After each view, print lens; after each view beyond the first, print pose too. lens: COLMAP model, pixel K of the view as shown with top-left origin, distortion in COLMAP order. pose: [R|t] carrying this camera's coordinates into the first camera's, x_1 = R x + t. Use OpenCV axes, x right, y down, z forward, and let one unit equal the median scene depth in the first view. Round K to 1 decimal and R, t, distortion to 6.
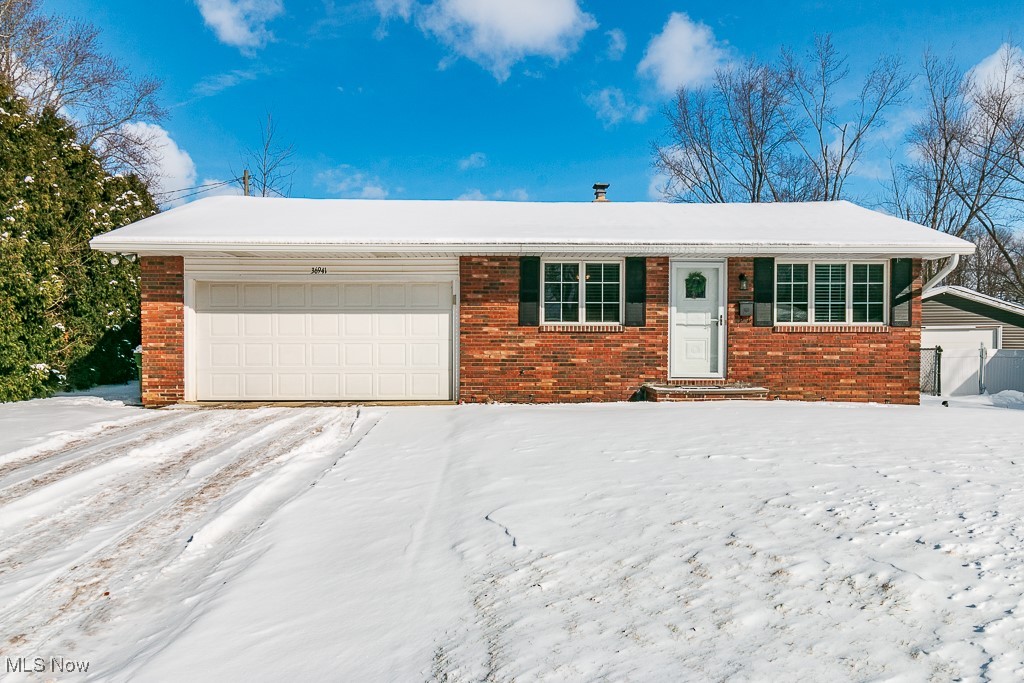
lens RADIAL K [[773.2, 0, 512.3], [0, 773.2, 351.2], [0, 0, 1]] dist [0.000950, -0.005423]
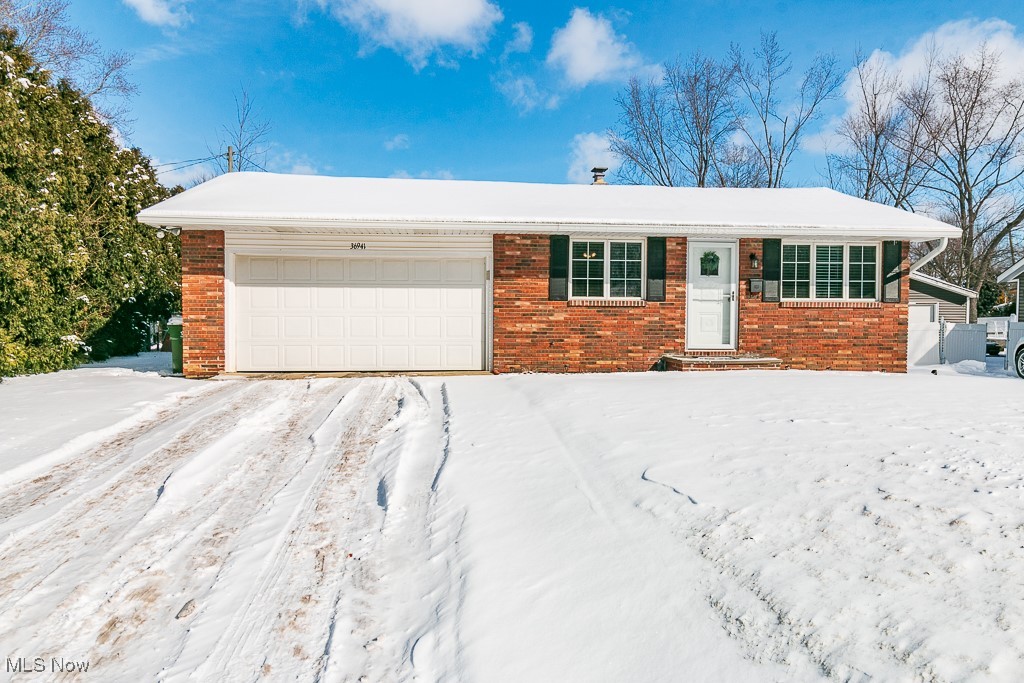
lens RADIAL K [[732.7, 0, 511.9], [0, 732.7, 332.2], [0, 0, 1]] dist [0.000799, 0.004883]
pose [[0.996574, 0.001649, 0.082695, -0.124538], [-0.002525, 0.999942, 0.010494, 0.000634], [-0.082673, -0.010667, 0.996520, -0.000020]]
